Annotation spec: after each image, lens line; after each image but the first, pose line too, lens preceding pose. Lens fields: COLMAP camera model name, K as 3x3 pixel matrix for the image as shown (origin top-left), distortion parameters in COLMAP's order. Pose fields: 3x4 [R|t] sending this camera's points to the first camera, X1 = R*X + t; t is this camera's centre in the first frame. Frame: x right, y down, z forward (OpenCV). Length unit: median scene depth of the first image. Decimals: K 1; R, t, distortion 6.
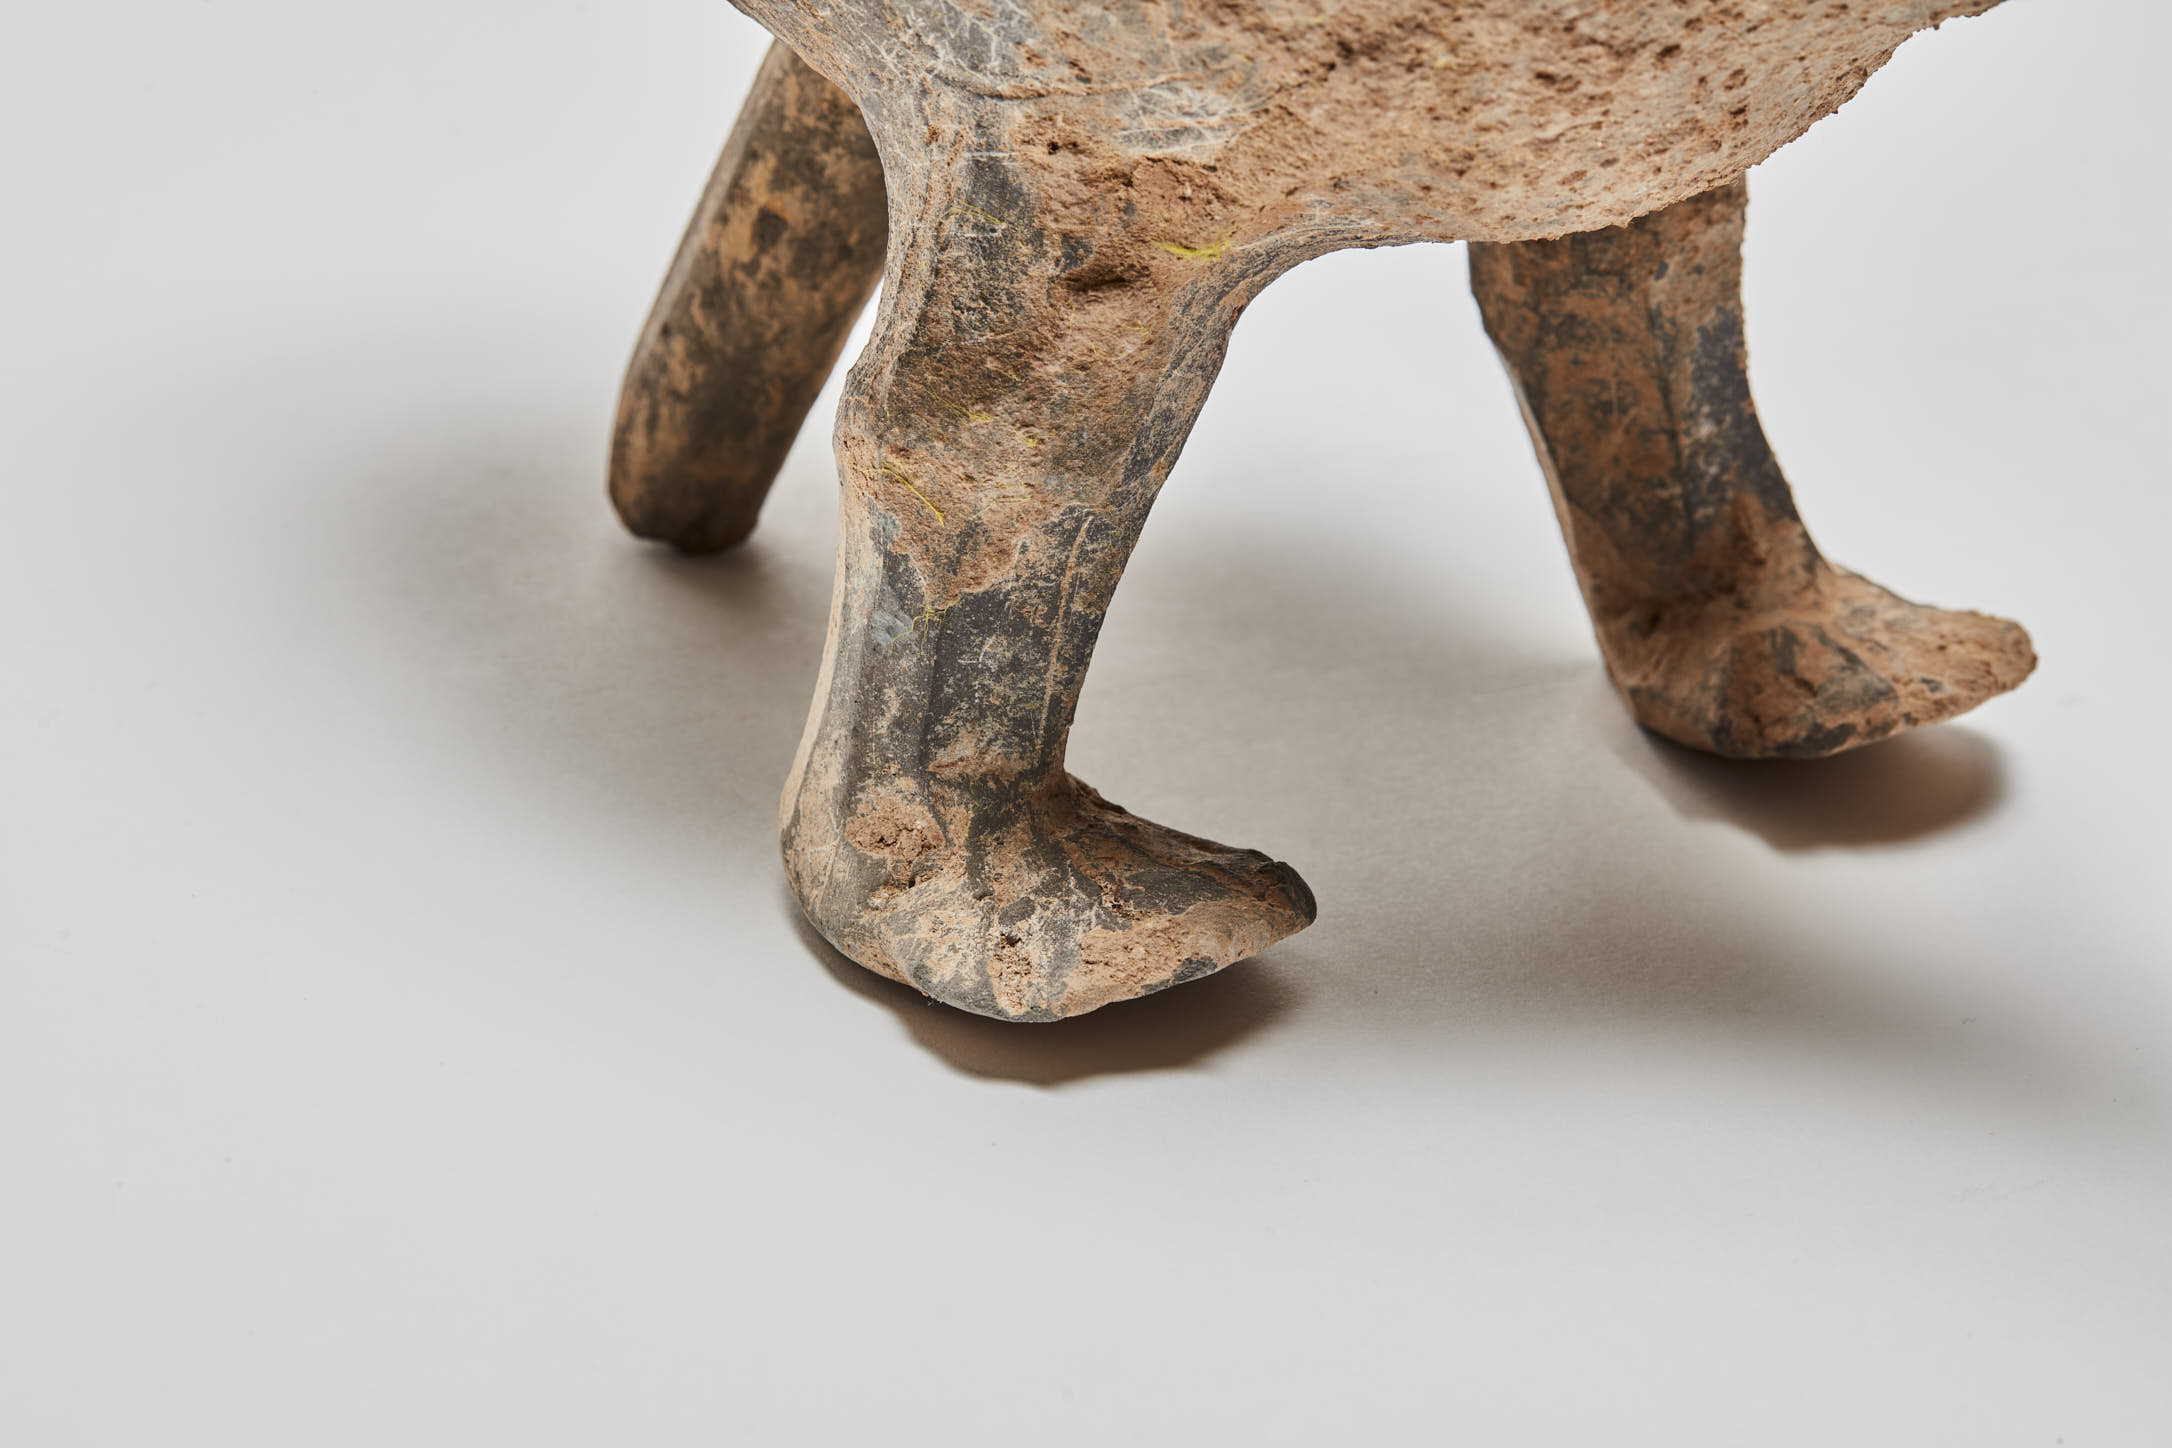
lens RADIAL K [[7237.1, 0, 1086.0], [0, 7237.1, 724.0], [0, 0, 1]] dist [0.035970, 0.580771]
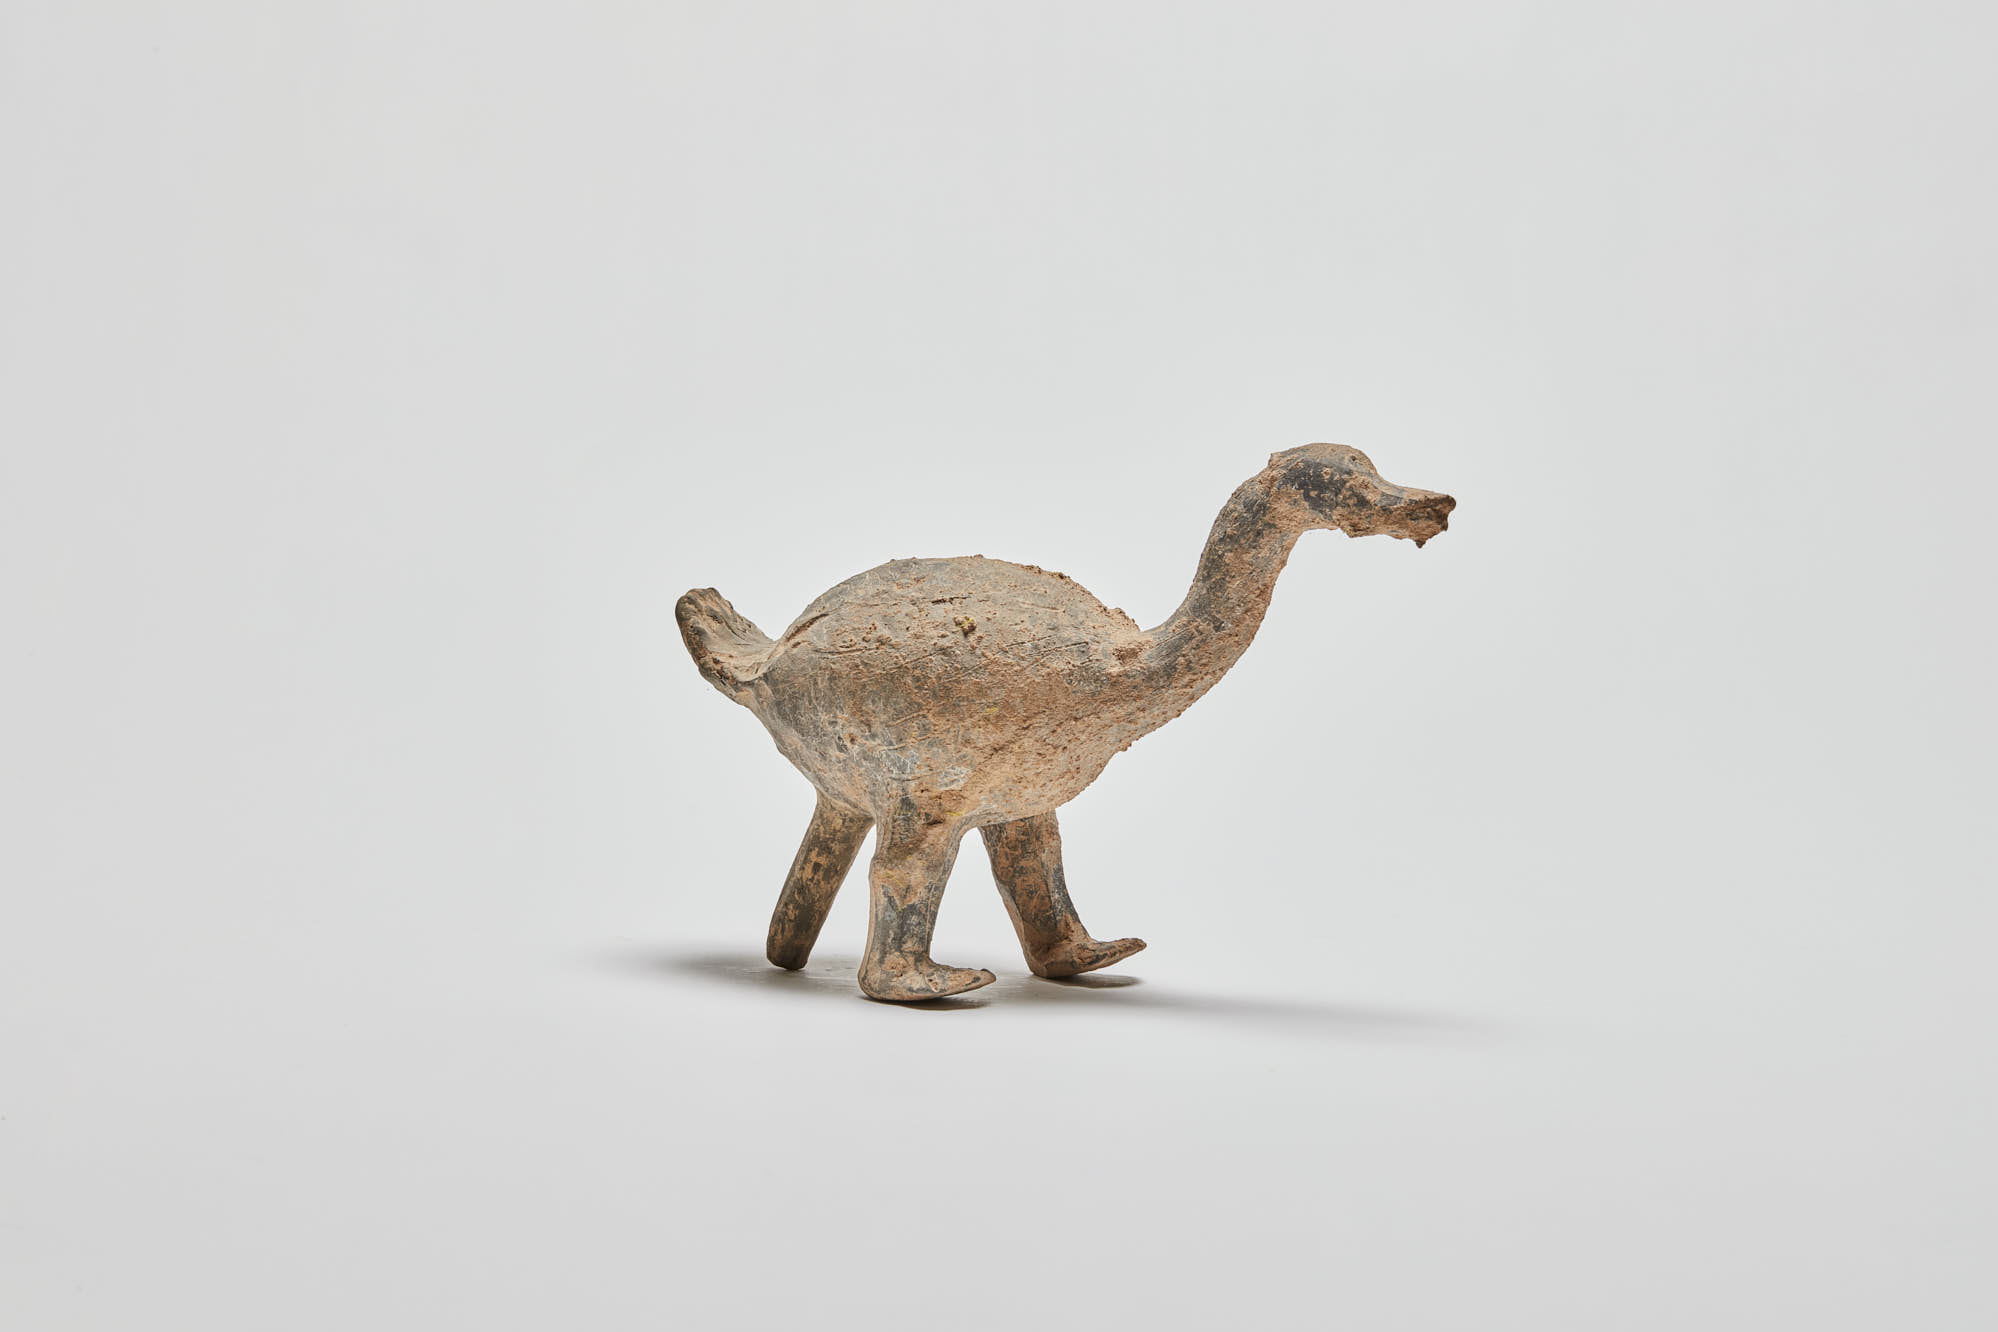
lens RADIAL K [[6657.3, 0, 999.0], [0, 6657.3, 666.0], [0, 0, 1]] dist [0.035970, 0.580771]
pose [[0.972742, -0.063224, 0.223104, -0.813771], [0.137578, 0.931841, -0.335776, 1.151146], [-0.186669, 0.357318, 0.915139, -2.575229]]
